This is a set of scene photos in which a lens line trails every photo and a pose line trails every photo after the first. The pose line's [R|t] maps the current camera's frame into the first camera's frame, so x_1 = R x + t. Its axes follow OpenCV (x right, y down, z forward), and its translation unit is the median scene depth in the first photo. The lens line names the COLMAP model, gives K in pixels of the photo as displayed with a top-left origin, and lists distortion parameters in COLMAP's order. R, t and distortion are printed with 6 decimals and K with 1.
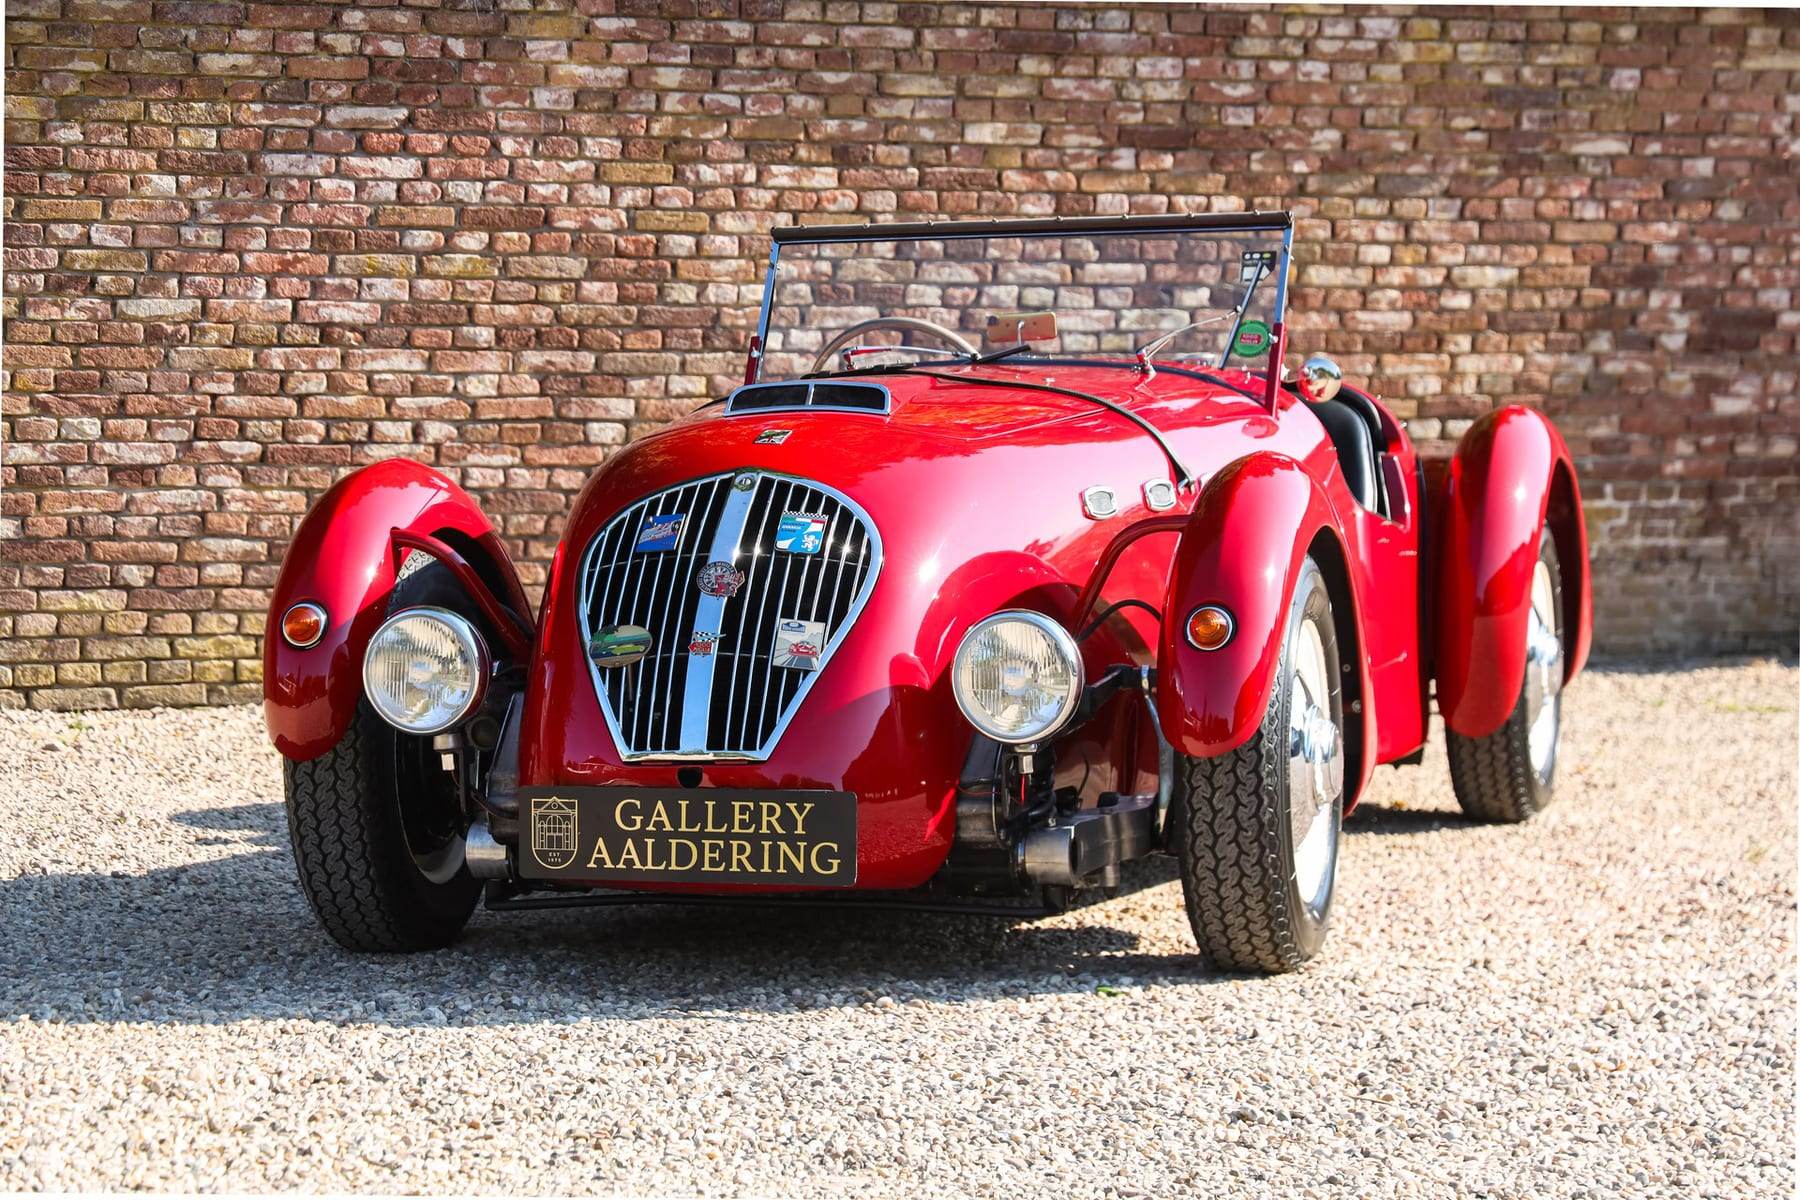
lens RADIAL K [[4703.8, 0, 956.4], [0, 4703.8, 629.3], [0, 0, 1]] dist [0.207879, -0.292886]
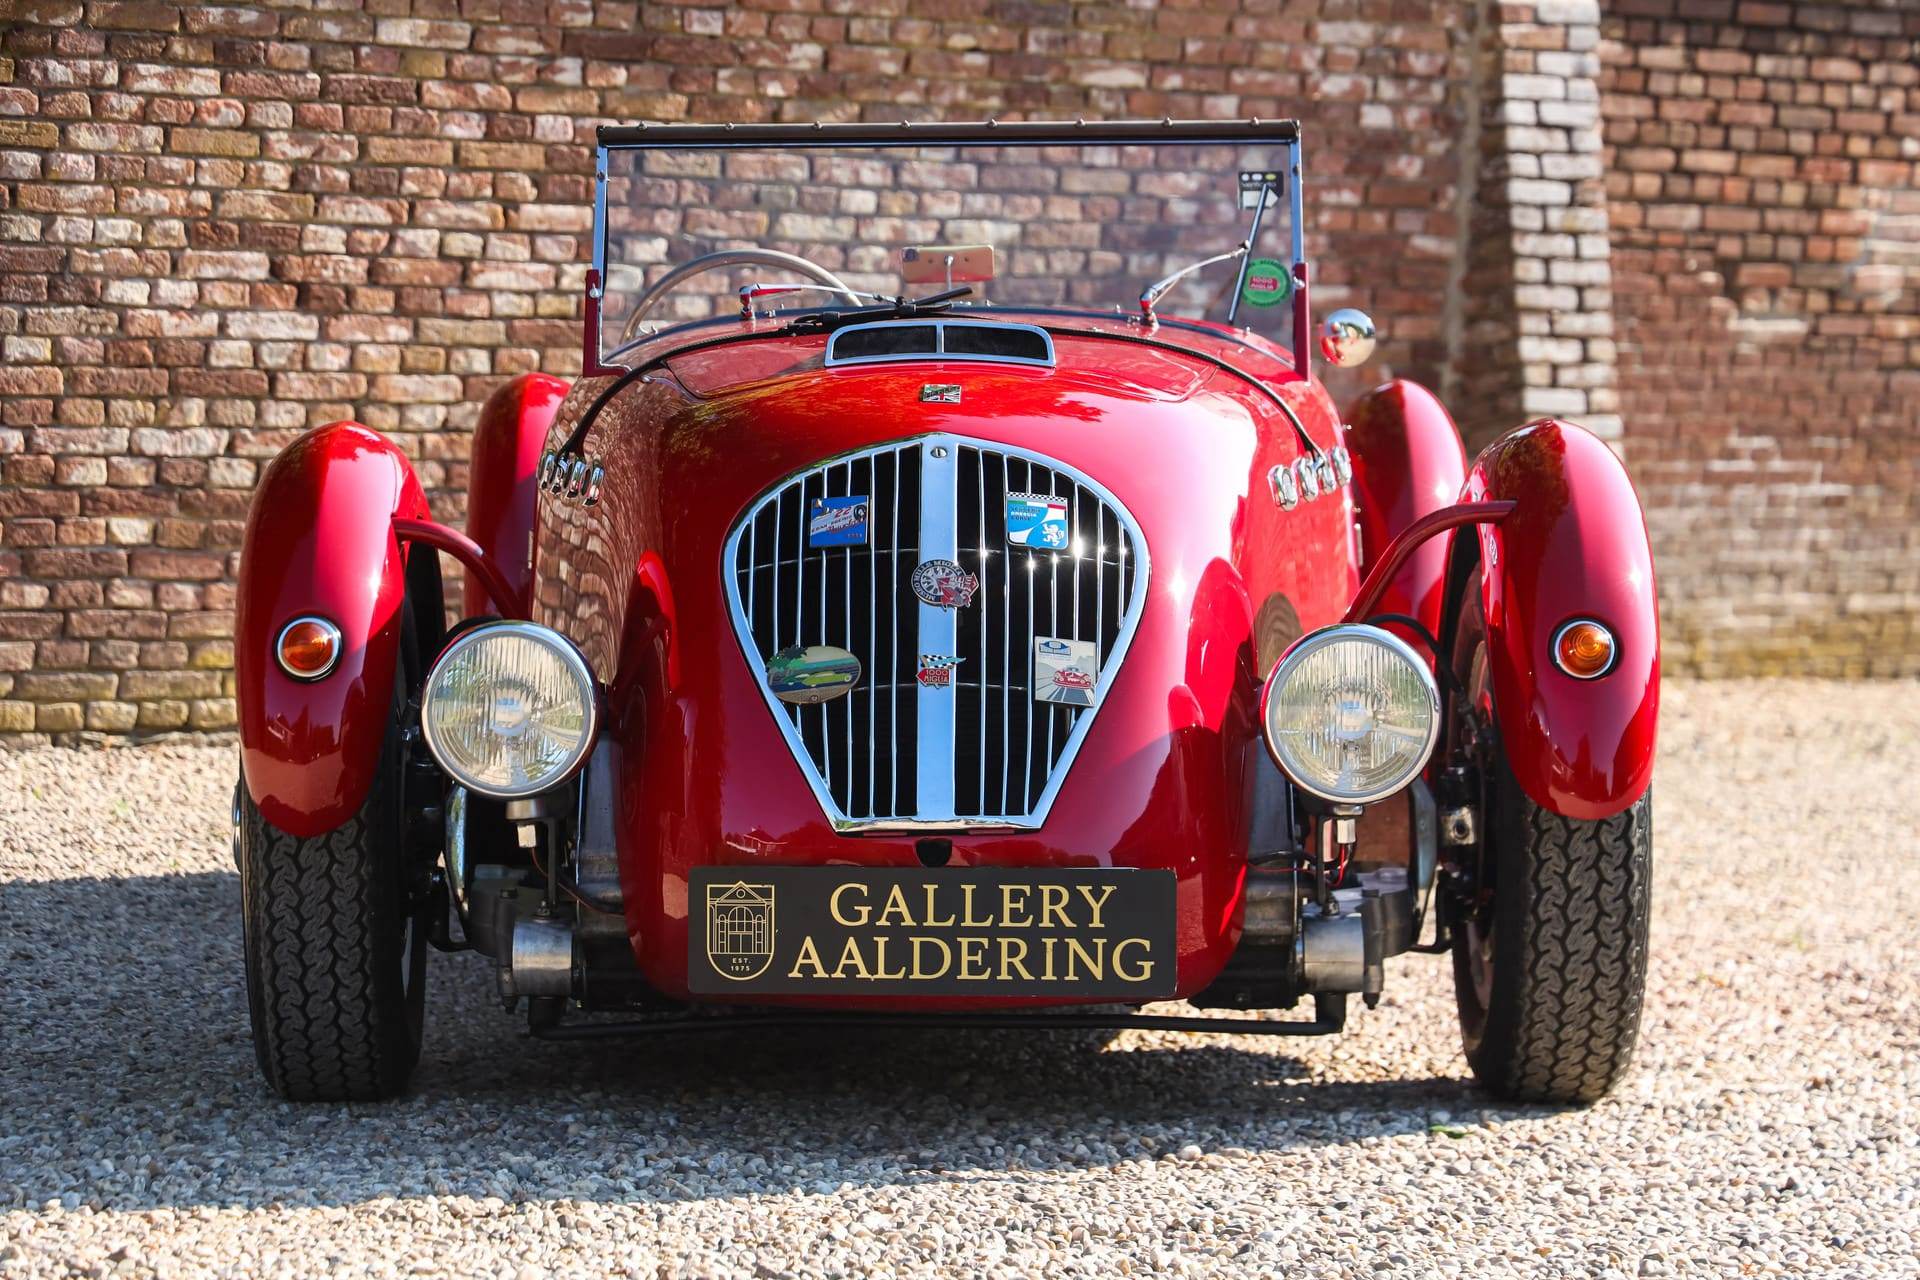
lens RADIAL K [[5571.3, 0, 1074.9], [0, 5571.3, 710.2], [0, 0, 1]] dist [0.261184, -1.465445]
pose [[0.963259, -0.003237, 0.268553, -0.141891], [0.002108, 0.999988, 0.004494, 0.002835], [-0.268564, -0.003763, 0.963254, 0.082883]]
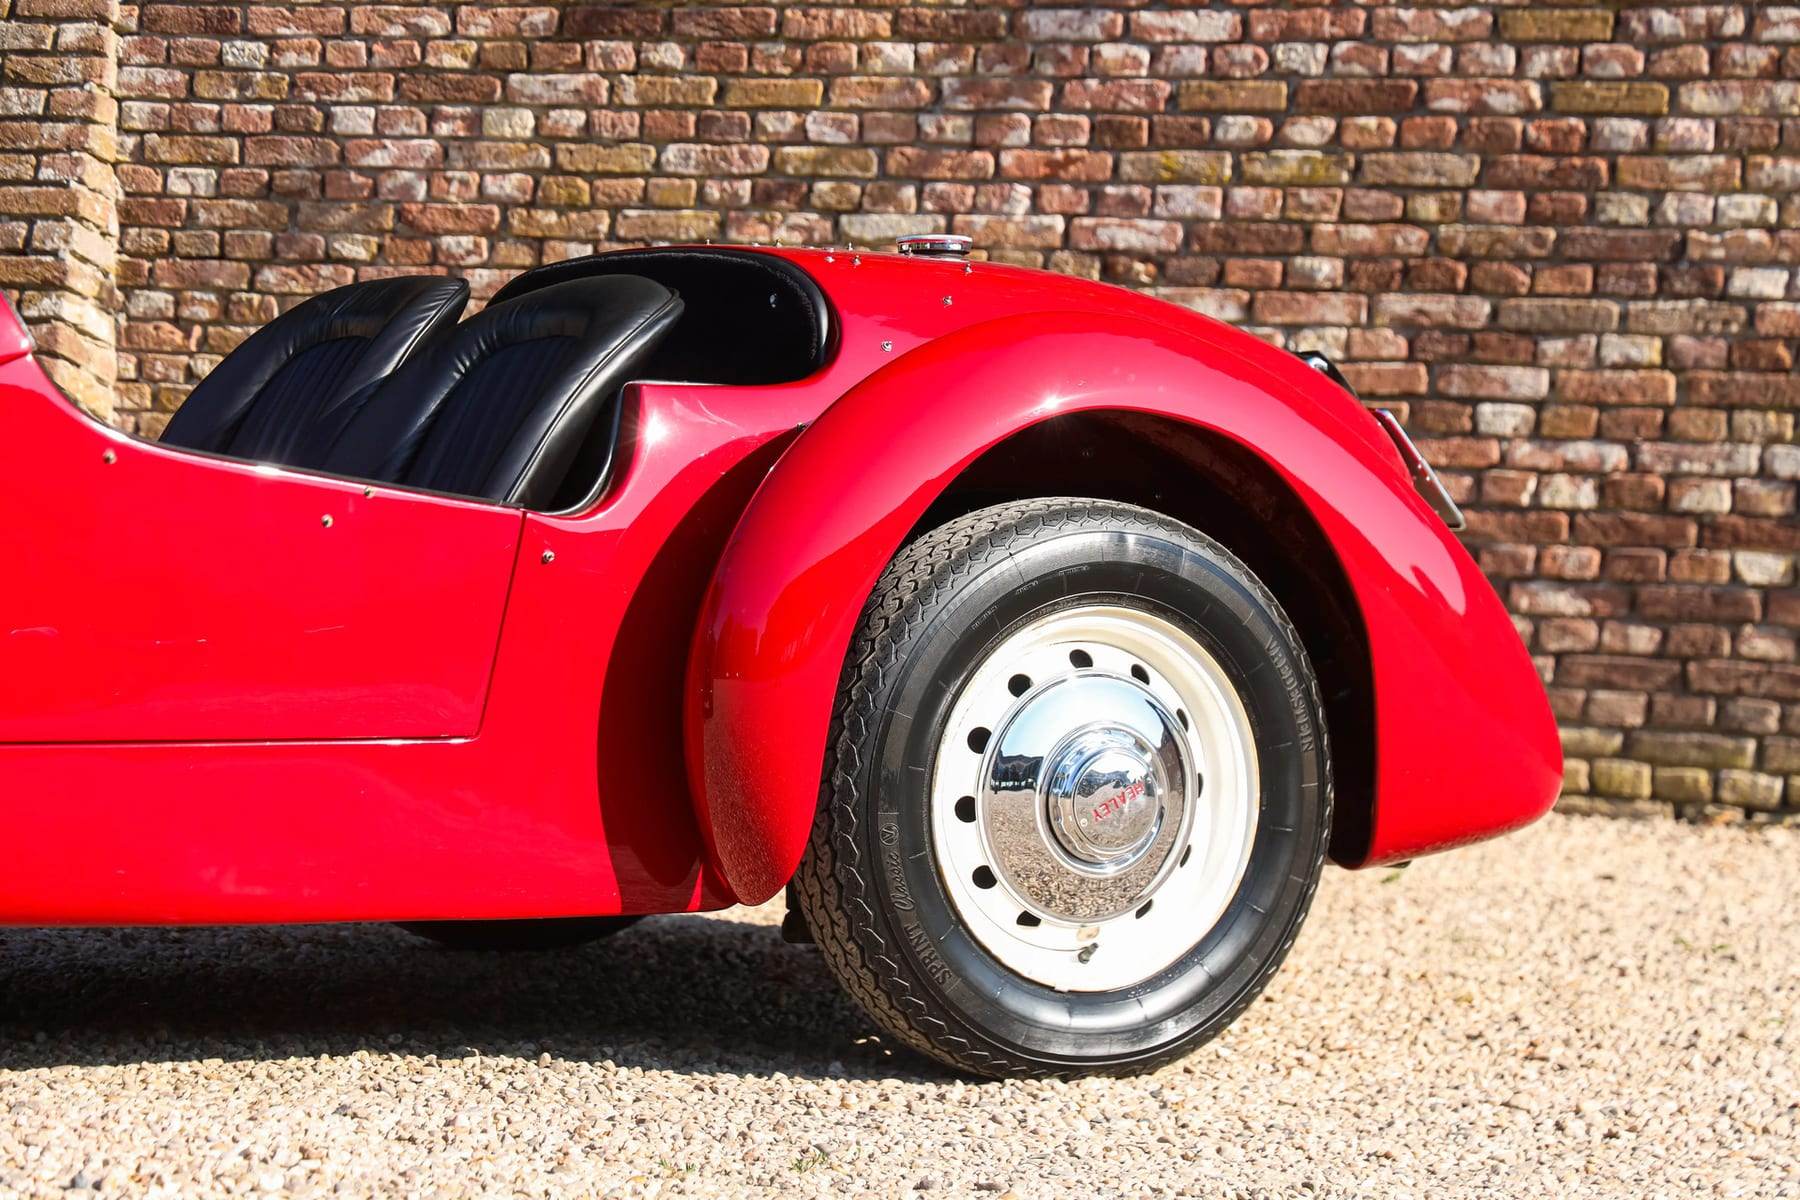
lens RADIAL K [[5274.5, 0, 933.5], [0, 5274.5, 629.6], [0, 0, 1]] dist [0.297387, -1.670925]
pose [[0.705102, 0.051314, -0.707247, 0.405686], [-0.070488, 0.997510, 0.002100, -0.008307], [0.705594, 0.048372, 0.706964, 0.427516]]
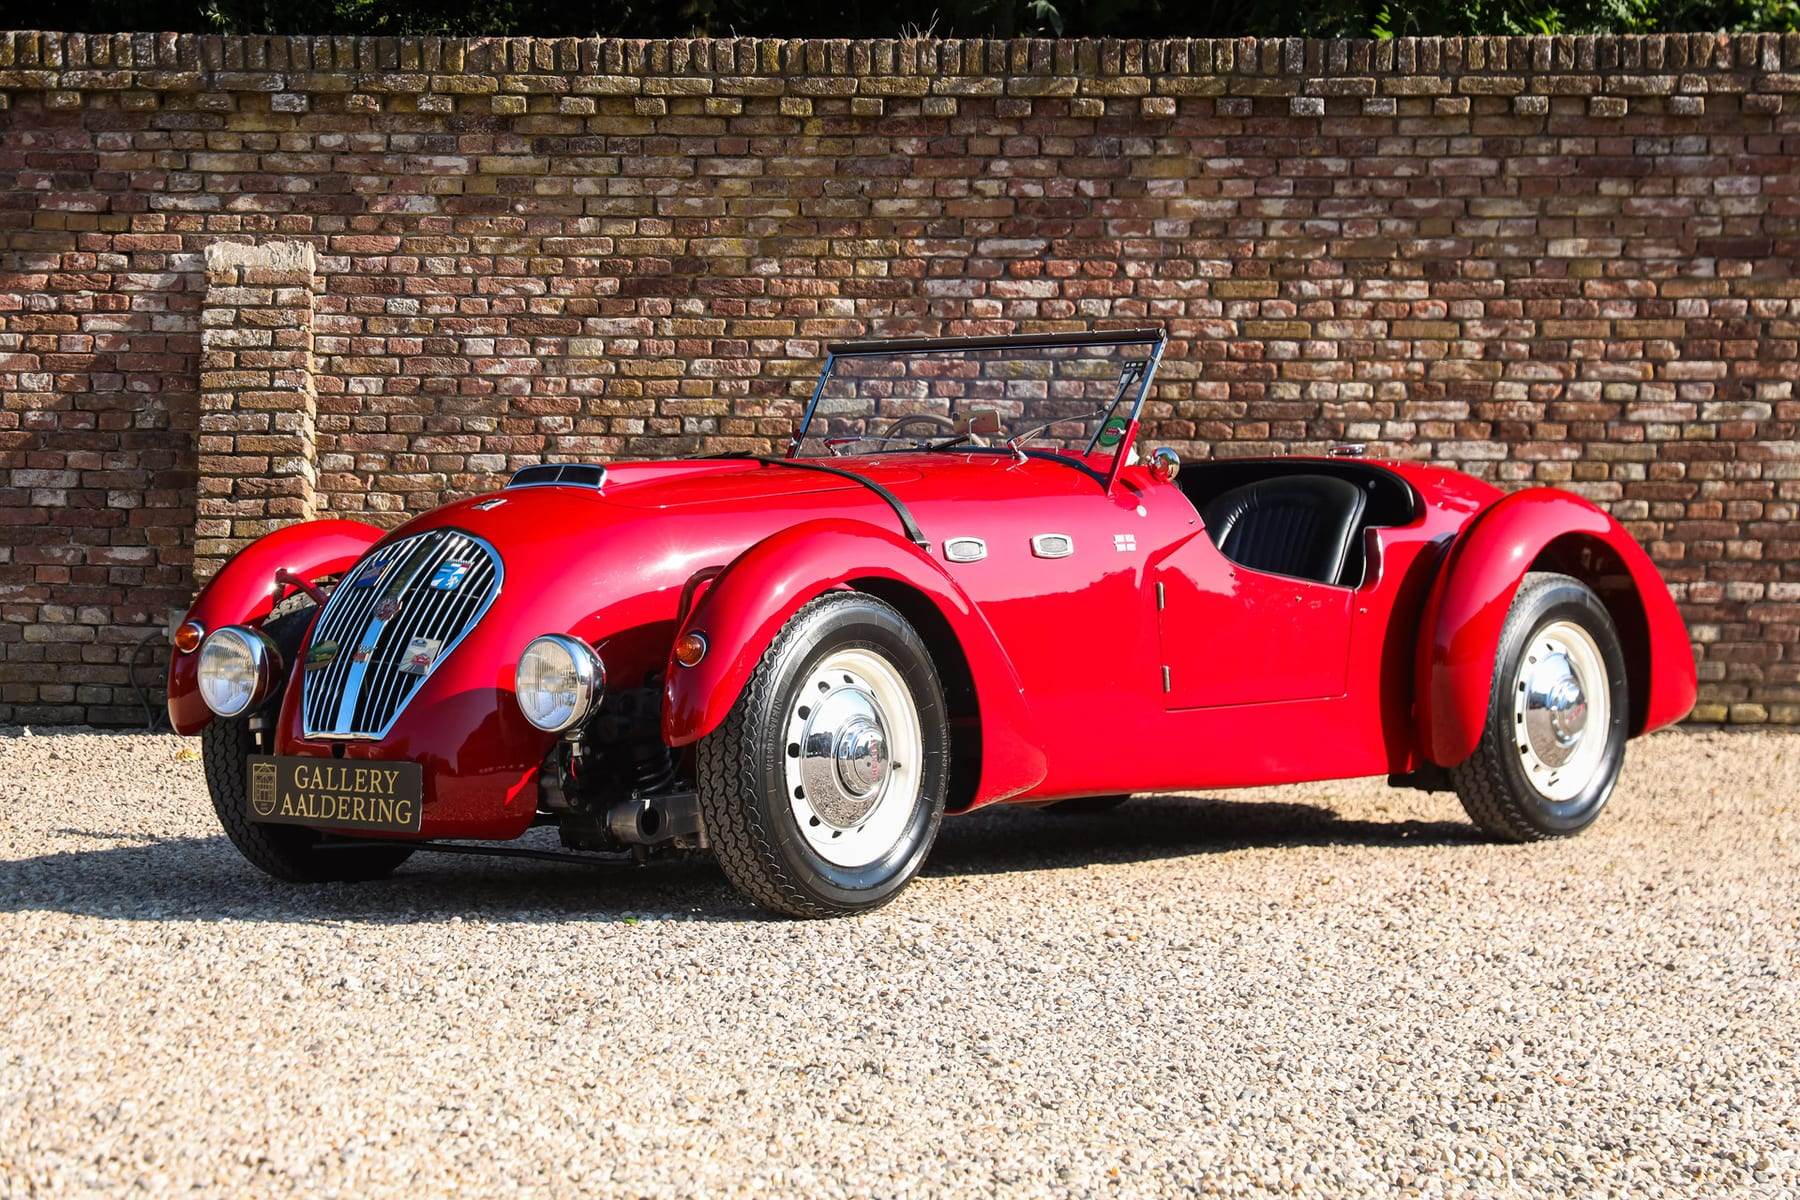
lens RADIAL K [[4604.6, 0, 946.9], [0, 4604.6, 639.3], [0, 0, 1]] dist [0.222474, 0.029320]
pose [[0.910945, 0.017934, -0.412138, 0.346288], [-0.024565, 0.999640, -0.010797, 0.004890], [0.411796, 0.019959, 0.911058, -0.078730]]
